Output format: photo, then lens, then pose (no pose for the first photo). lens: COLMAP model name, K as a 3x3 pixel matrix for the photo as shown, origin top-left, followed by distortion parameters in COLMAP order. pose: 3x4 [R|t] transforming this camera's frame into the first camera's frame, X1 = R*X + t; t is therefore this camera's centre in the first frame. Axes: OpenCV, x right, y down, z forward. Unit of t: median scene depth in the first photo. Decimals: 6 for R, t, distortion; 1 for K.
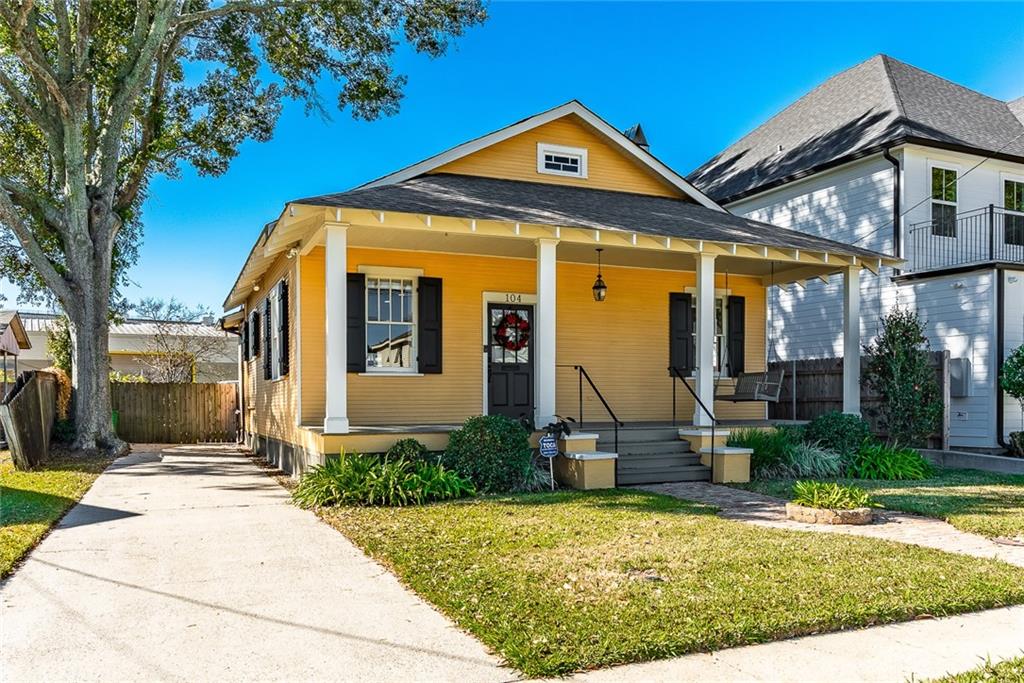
lens RADIAL K [[765.5, 0, 600.3], [0, 765.5, 417.6], [0, 0, 1]] dist [-0.029966, 0.002343]
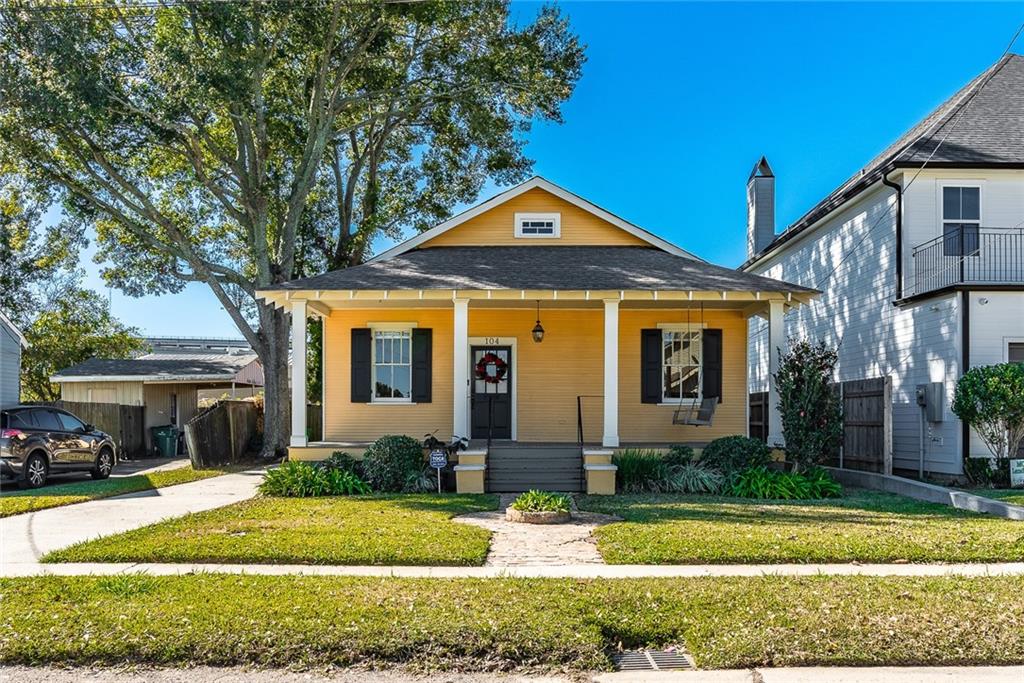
lens RADIAL K [[765.5, 0, 600.3], [0, 765.5, 417.6], [0, 0, 1]] dist [-0.029966, 0.002343]
pose [[0.932043, 0.002266, -0.362340, 0.481987], [-0.012028, 0.999623, -0.024688, -0.003719], [0.362147, 0.027369, 0.931719, -0.083219]]
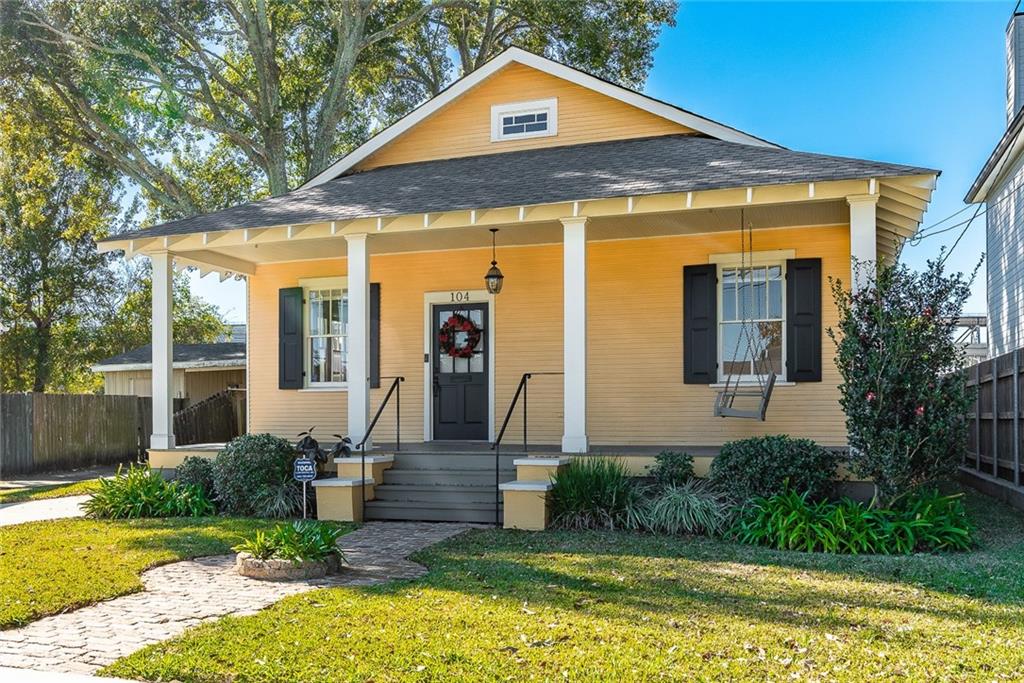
lens RADIAL K [[985.9, 0, 508.9], [0, 985.9, 413.9], [0, 0, 1]] dist [0.016549, 0.002356]
pose [[0.729345, -0.001312, -0.684145, 0.652567], [-0.014011, 0.999760, -0.016855, -0.008337], [0.684003, 0.021879, 0.729151, 0.234042]]
